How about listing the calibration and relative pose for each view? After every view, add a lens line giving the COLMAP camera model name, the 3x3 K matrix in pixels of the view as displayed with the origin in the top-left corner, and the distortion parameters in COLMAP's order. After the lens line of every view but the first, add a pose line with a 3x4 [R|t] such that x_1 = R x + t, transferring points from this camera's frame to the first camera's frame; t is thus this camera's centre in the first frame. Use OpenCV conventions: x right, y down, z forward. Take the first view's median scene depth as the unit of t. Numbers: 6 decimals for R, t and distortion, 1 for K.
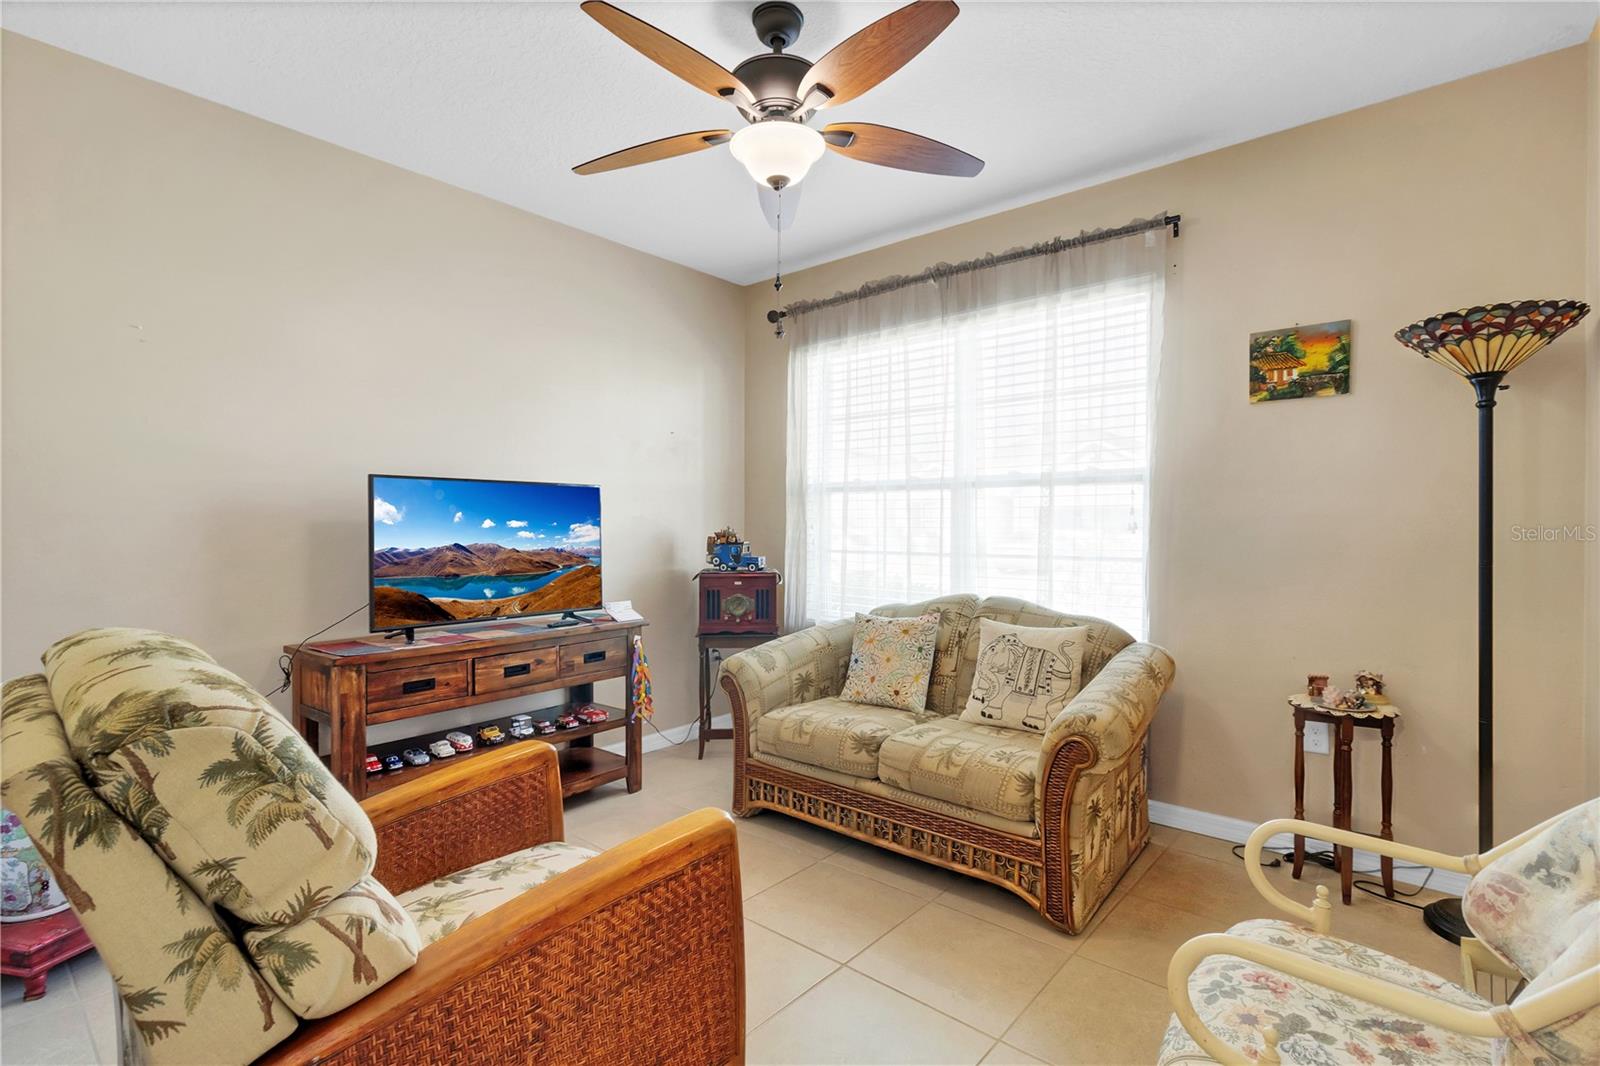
lens RADIAL K [[766.7, 0, 809.8], [0, 766.7, 532.2], [0, 0, 1]] dist [0.004984, -0.000982]
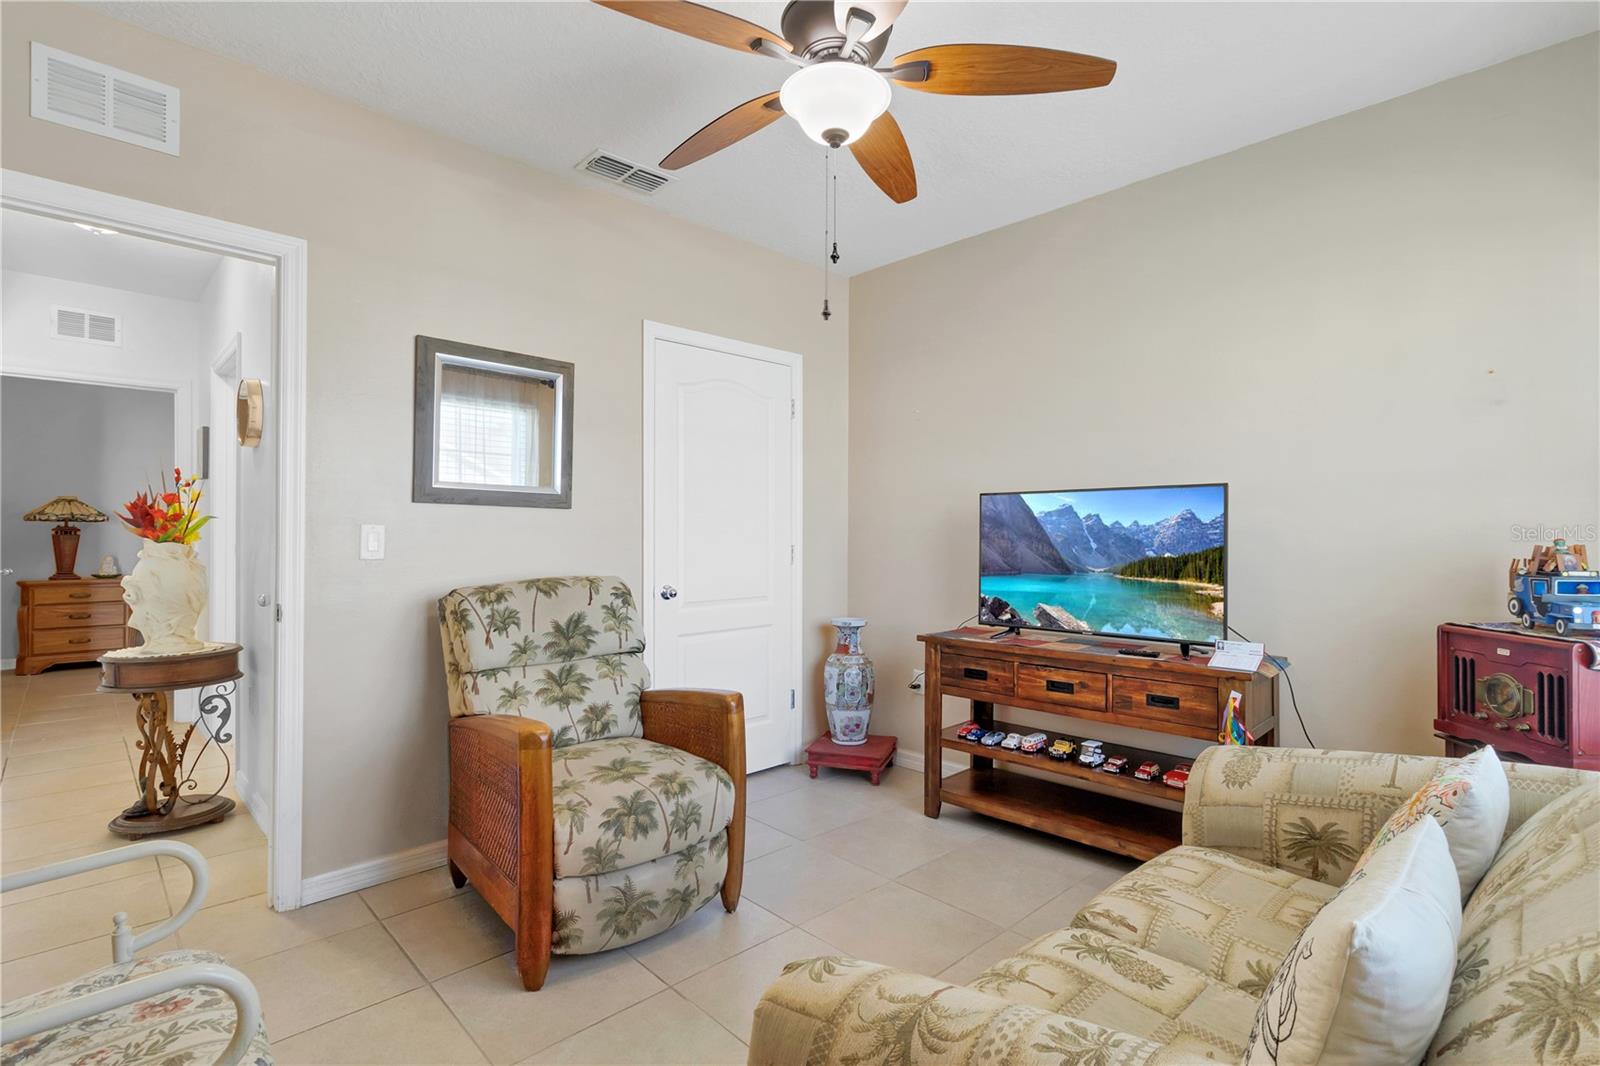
lens RADIAL K [[766.7, 0, 806.2], [0, 766.7, 537.4], [0, 0, 1]] dist [0.004984, -0.000982]
pose [[-0.122896, 0.001706, -0.992418, 0.626360], [-0.011706, 0.999926, 0.003169, -0.006365], [0.992350, 0.012007, -0.122867, 0.823958]]
